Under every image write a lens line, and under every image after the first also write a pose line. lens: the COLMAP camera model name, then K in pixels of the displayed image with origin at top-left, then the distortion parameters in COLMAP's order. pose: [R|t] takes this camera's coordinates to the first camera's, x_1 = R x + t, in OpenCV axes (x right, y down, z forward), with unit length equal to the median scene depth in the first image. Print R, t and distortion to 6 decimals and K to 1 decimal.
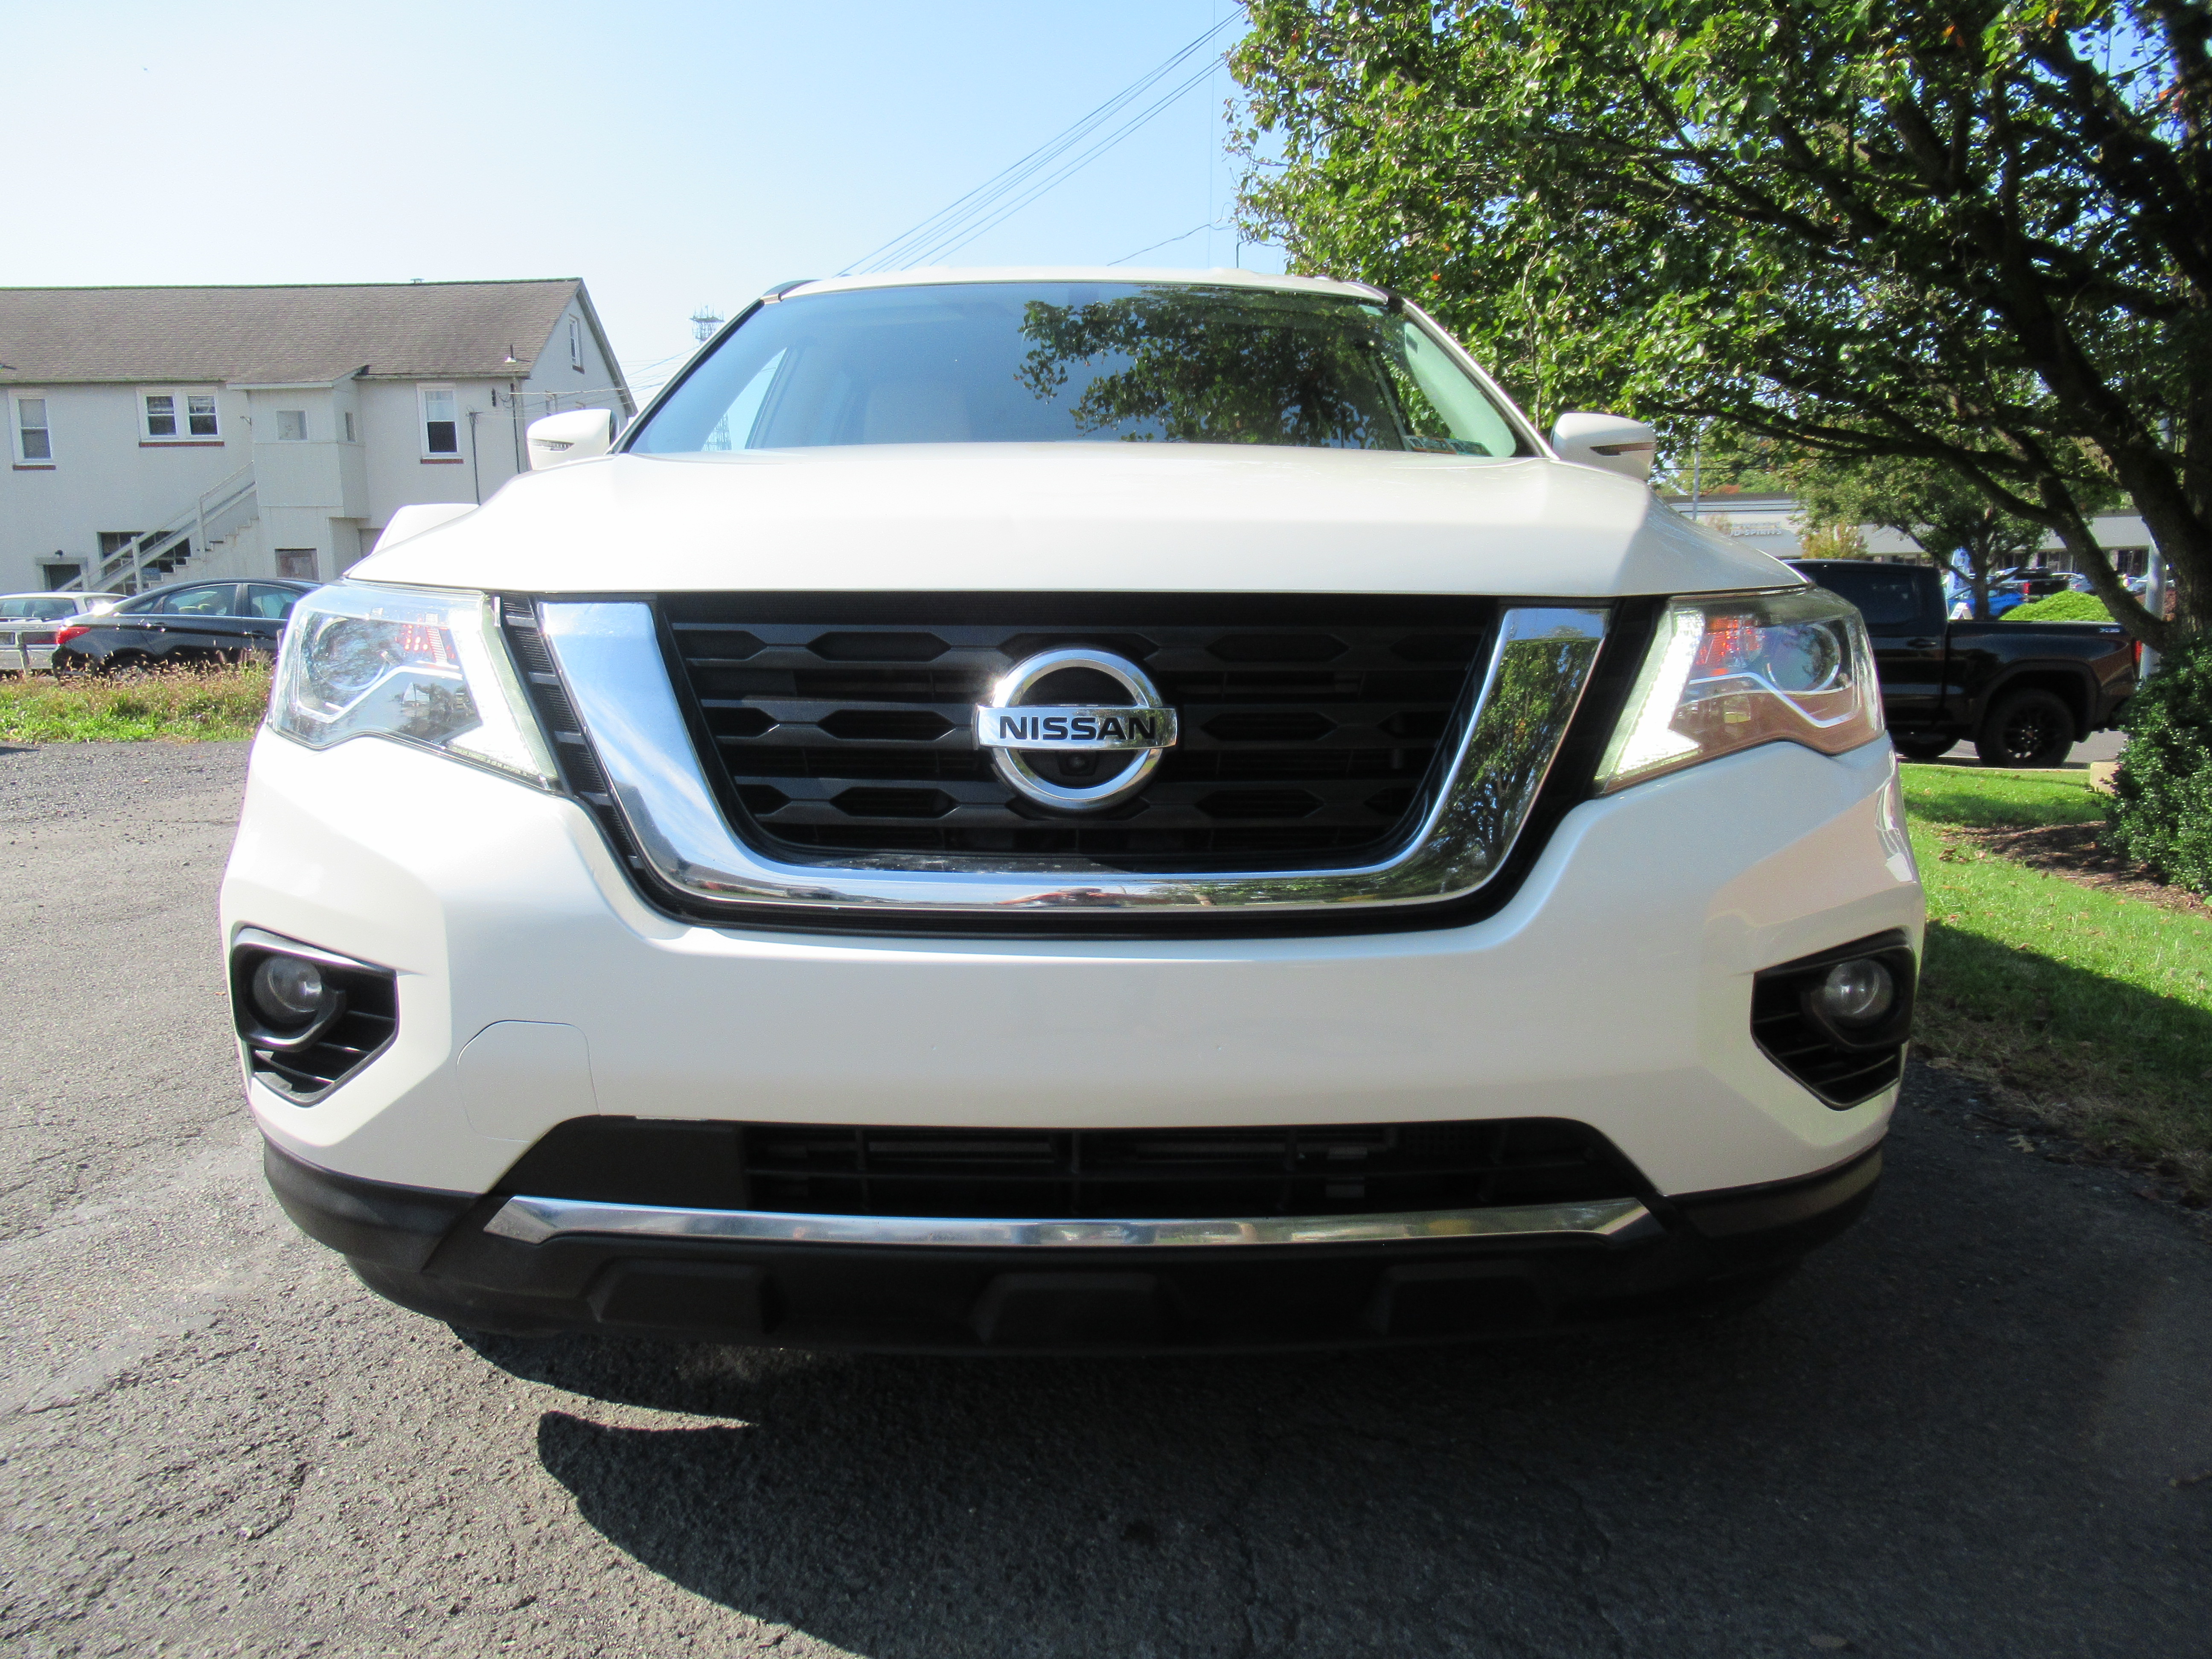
lens RADIAL K [[1663.6, 0, 1104.9], [0, 1663.6, 857.5], [0, 0, 1]] dist [-0.006006, 0.003485]
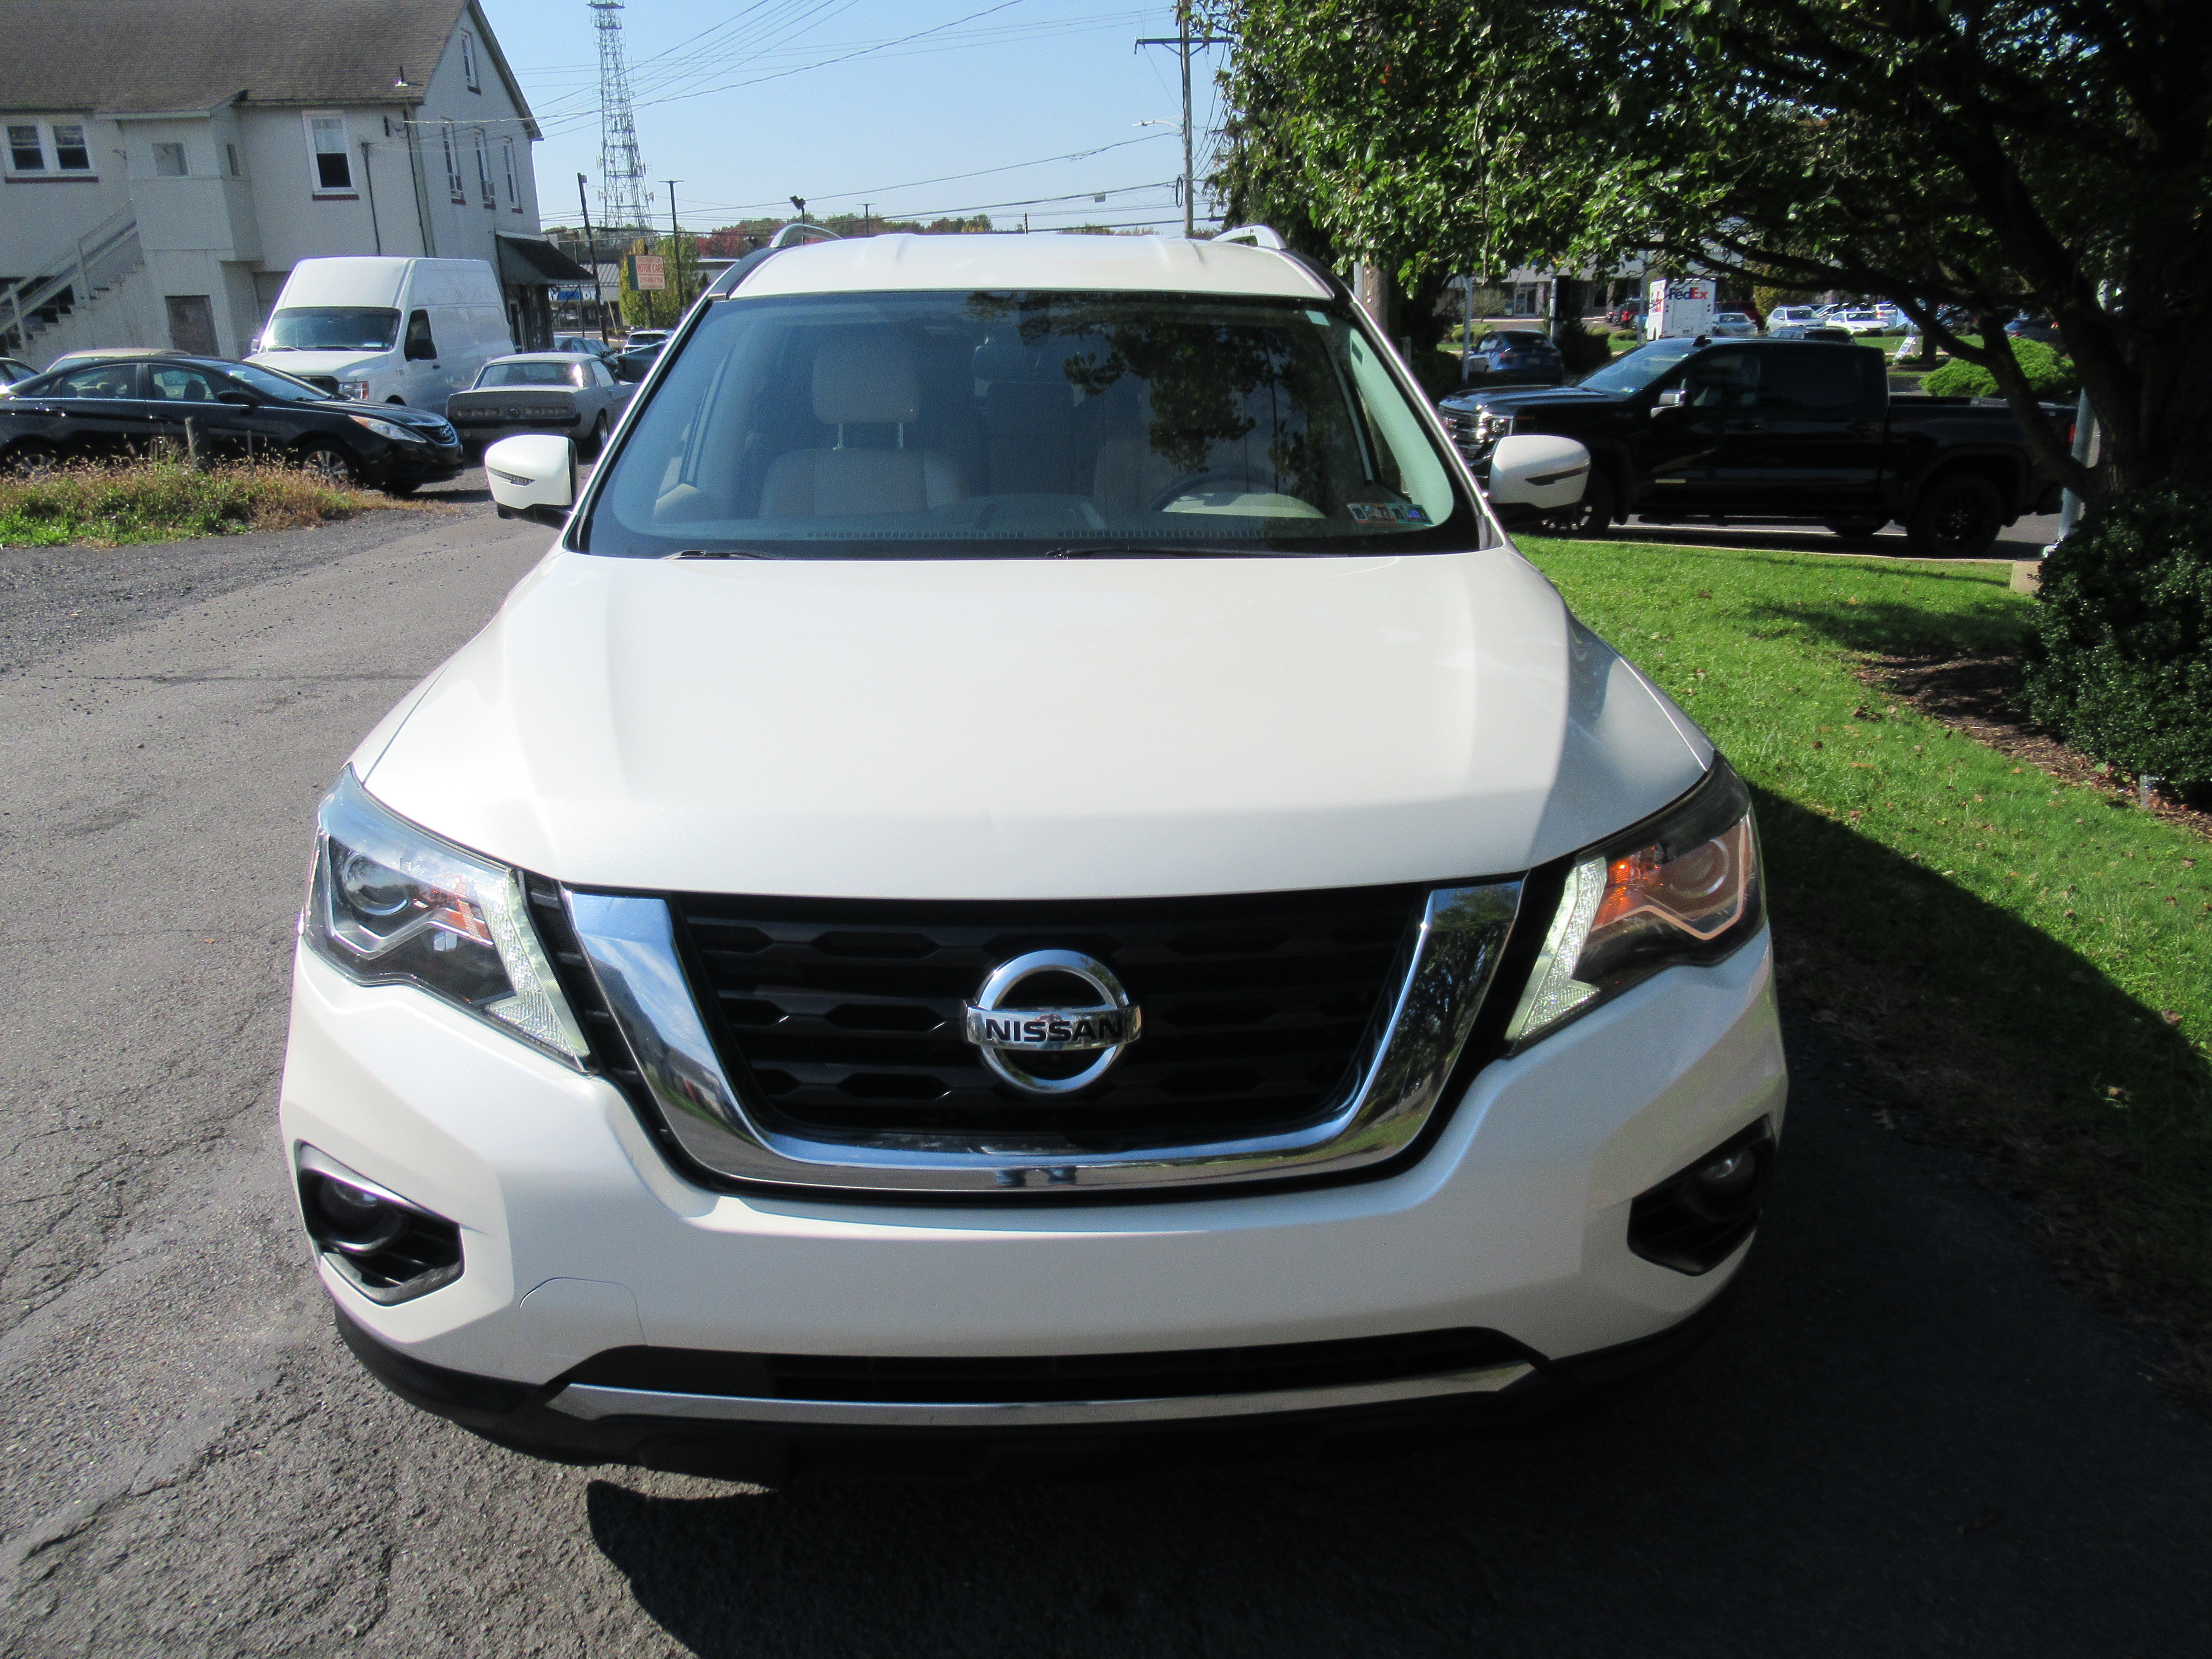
lens RADIAL K [[1663.6, 0, 1104.9], [0, 1663.6, 857.5], [0, 0, 1]] dist [-0.006006, 0.003485]
pose [[0.999284, -0.012330, 0.035772, -0.013783], [0.006101, 0.985552, 0.169265, -0.253897], [-0.037342, -0.168926, 0.984921, -0.068425]]
